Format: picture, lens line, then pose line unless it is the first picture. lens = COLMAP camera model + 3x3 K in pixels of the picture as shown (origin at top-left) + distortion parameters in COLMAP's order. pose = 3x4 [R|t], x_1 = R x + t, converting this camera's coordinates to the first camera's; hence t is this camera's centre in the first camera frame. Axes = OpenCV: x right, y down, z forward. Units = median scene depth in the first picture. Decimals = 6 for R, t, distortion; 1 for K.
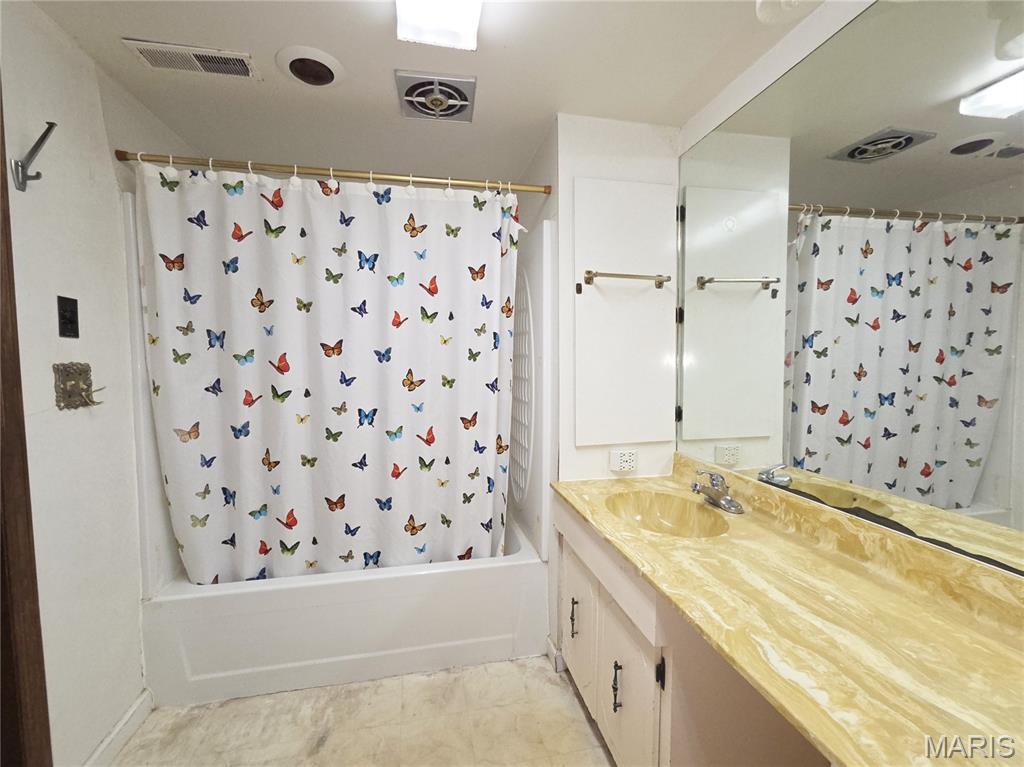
lens RADIAL K [[420.8, 0, 505.2], [0, 420.8, 384.8], [0, 0, 1]] dist [0.000347, 0.000030]
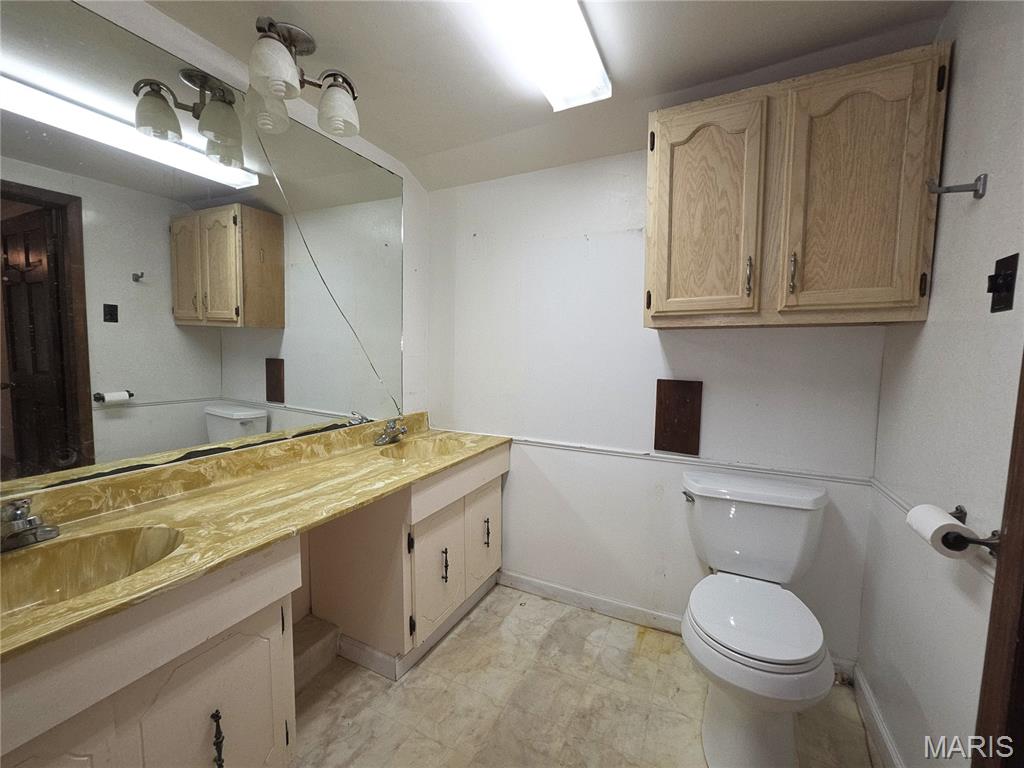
lens RADIAL K [[420.8, 0, 510.5], [0, 420.8, 380.2], [0, 0, 1]] dist [0.000347, 0.000030]
pose [[-0.787063, -0.056723, 0.614259, -0.847364], [0.022206, 0.992513, 0.120105, -0.071836], [-0.616473, 0.108171, -0.779910, 1.623367]]
